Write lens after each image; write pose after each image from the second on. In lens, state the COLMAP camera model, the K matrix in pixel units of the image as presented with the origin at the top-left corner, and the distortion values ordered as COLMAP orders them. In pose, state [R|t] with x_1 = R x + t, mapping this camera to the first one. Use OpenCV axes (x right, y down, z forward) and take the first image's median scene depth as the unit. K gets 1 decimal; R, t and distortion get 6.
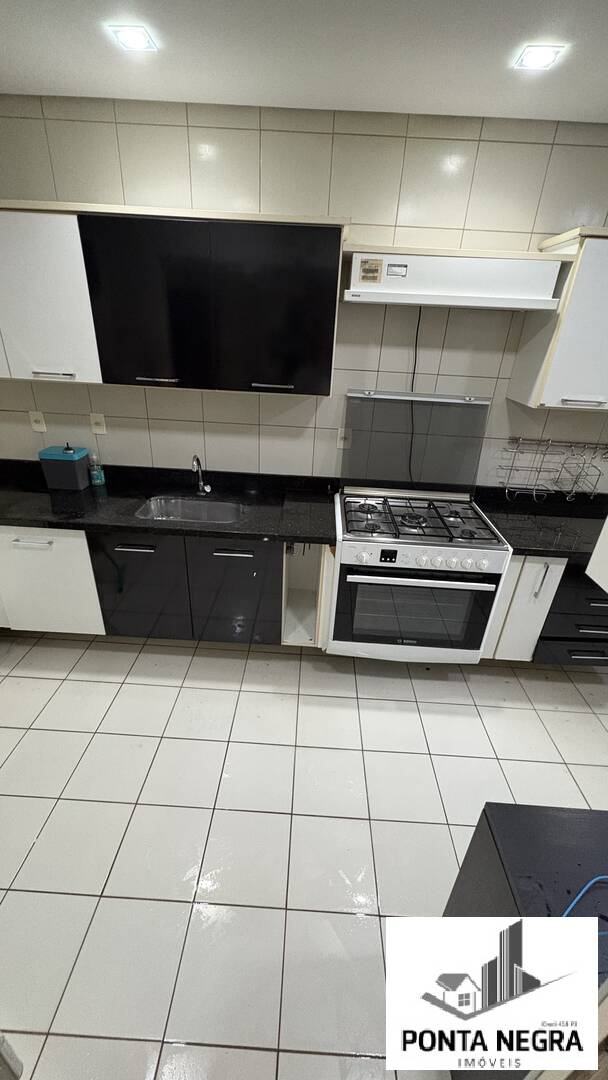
lens RADIAL K [[431.4, 0, 301.8], [0, 431.4, 539.1], [0, 0, 1]] dist [-0.000731, 0.001003]
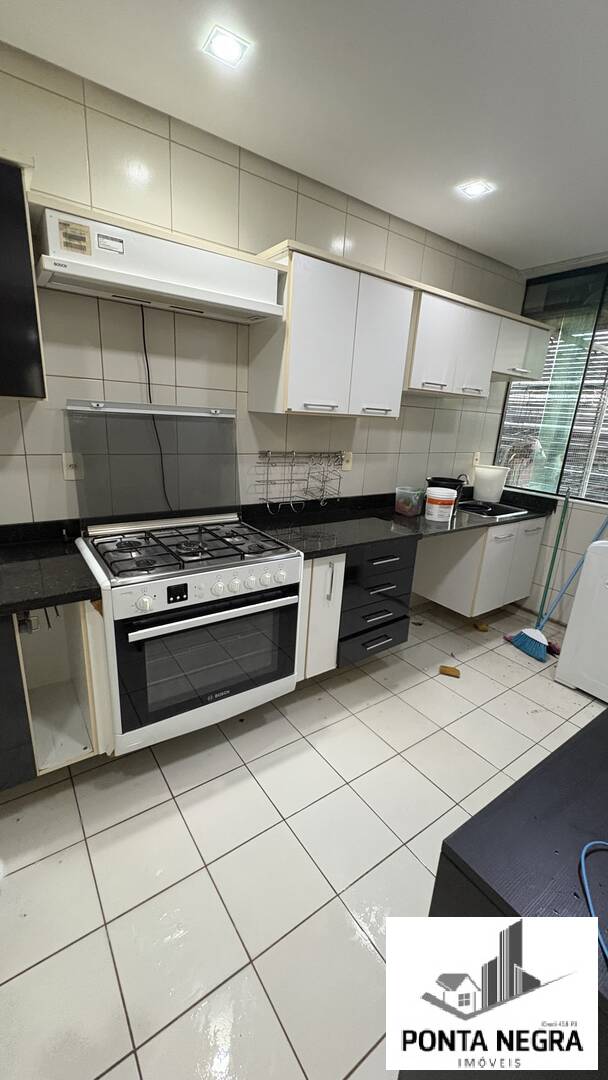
lens RADIAL K [[431.4, 0, 303.1], [0, 431.4, 539.8], [0, 0, 1]] dist [-0.000731, 0.001003]
pose [[0.795220, -0.173177, 0.581063, -0.047424], [0.252669, 0.965816, -0.057945, 0.042291], [-0.551166, 0.192896, 0.811793, 0.196651]]
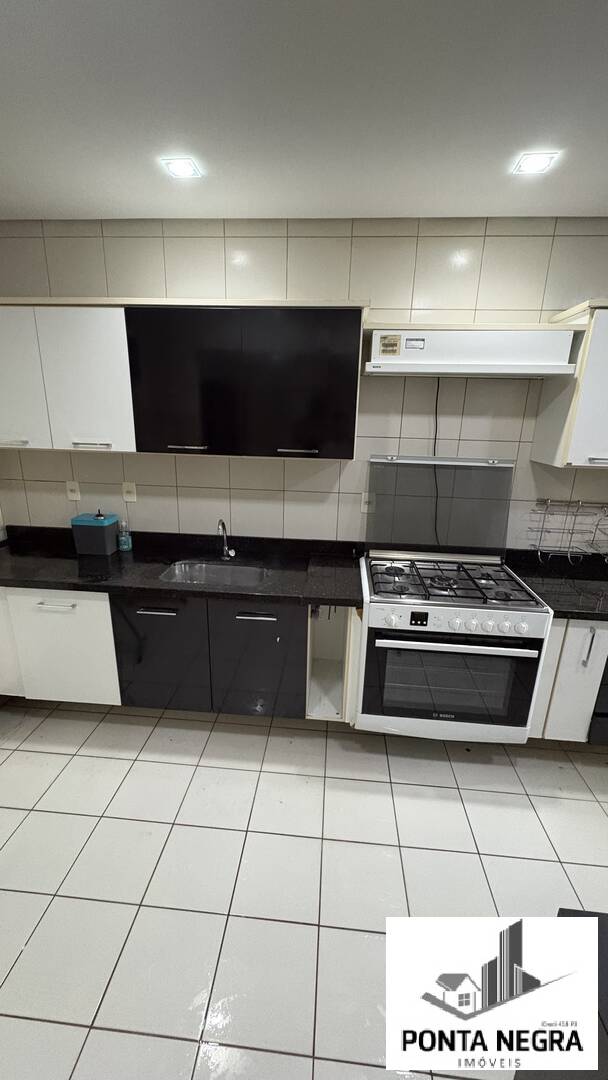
lens RADIAL K [[431.4, 0, 301.6], [0, 431.4, 538.8], [0, 0, 1]] dist [-0.000731, 0.001003]
pose [[0.998629, -0.008289, -0.051682, -0.005547], [-0.001047, 0.984019, -0.178060, 0.030540], [0.052332, 0.177870, 0.982662, 0.021838]]
